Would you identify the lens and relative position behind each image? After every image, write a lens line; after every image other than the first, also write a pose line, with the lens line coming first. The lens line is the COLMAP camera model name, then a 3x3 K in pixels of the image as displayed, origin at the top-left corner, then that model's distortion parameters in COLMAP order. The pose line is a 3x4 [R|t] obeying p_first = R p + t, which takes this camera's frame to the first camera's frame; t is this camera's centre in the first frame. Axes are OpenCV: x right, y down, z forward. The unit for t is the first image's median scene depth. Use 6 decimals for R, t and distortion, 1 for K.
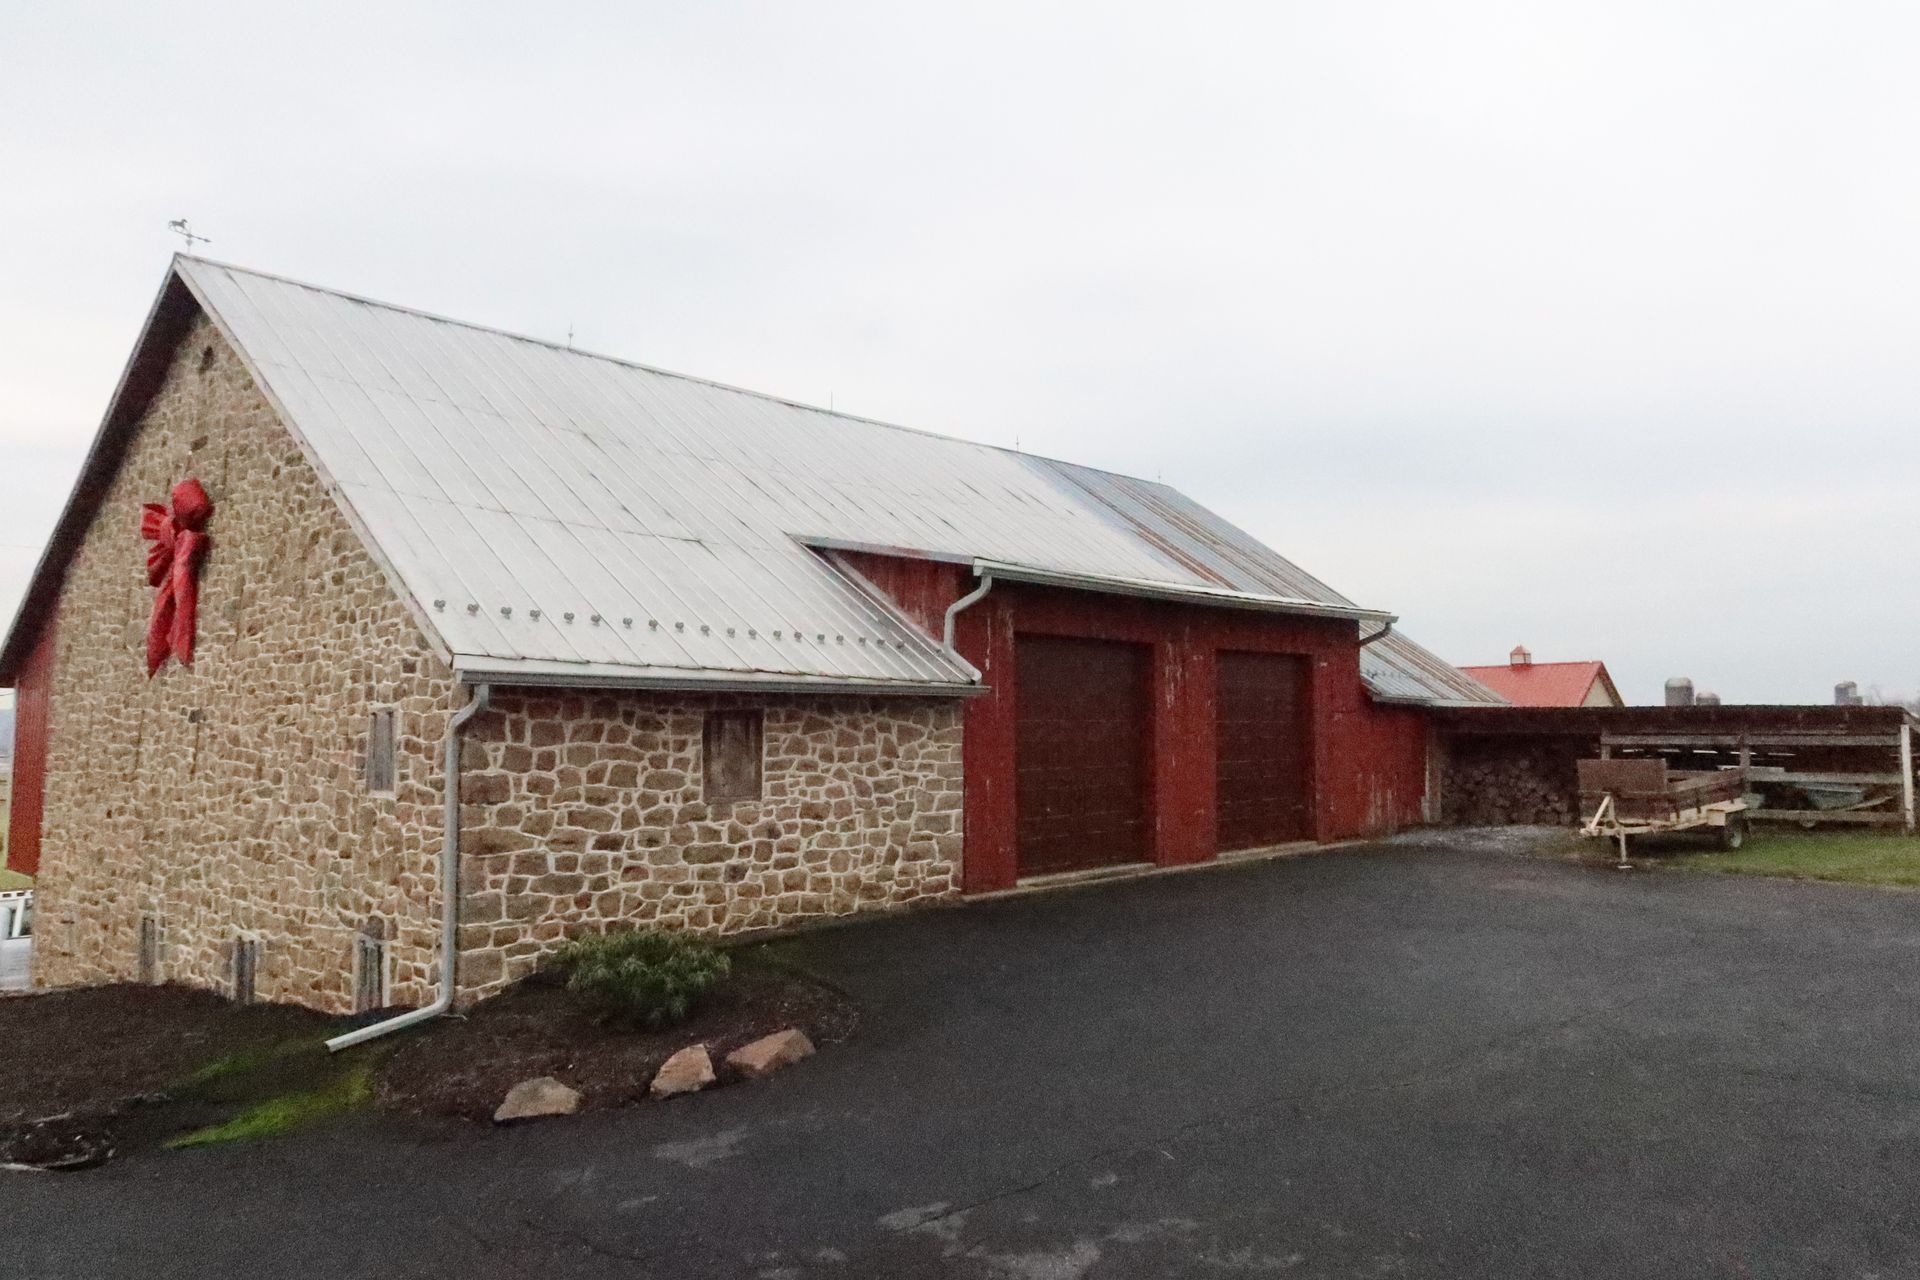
lens RADIAL K [[1417.1, 0, 960.0], [0, 1417.1, 640.0], [0, 0, 1]] dist [-0.021009, -0.001996]
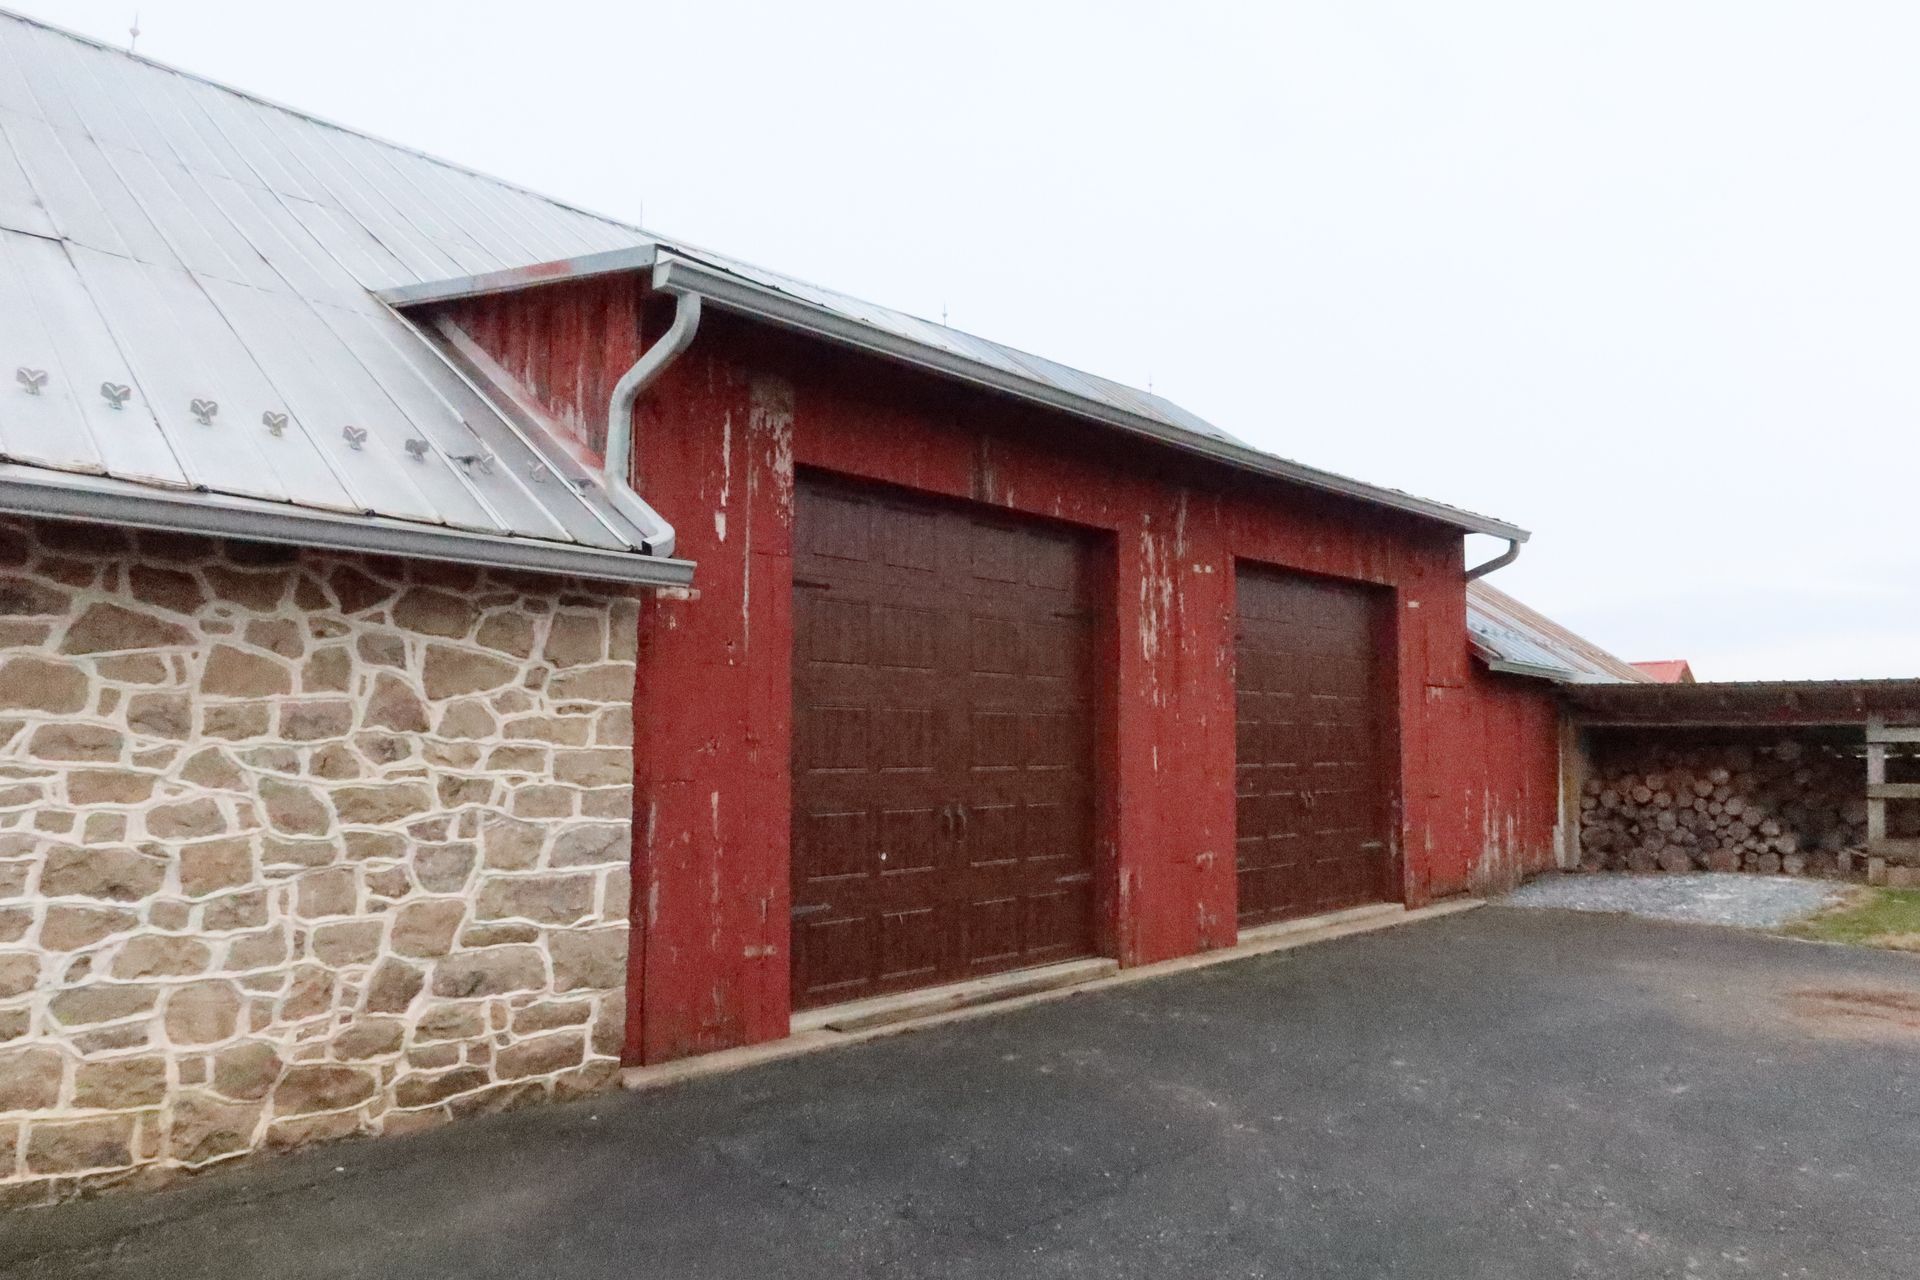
lens RADIAL K [[1417.1, 0, 960.0], [0, 1417.1, 640.0], [0, 0, 1]] dist [-0.021009, -0.001996]
pose [[0.999982, 0.005414, -0.002738, 0.108572], [-0.005452, 0.999887, -0.014038, 0.066291], [0.002662, 0.014053, 0.999898, 0.646406]]
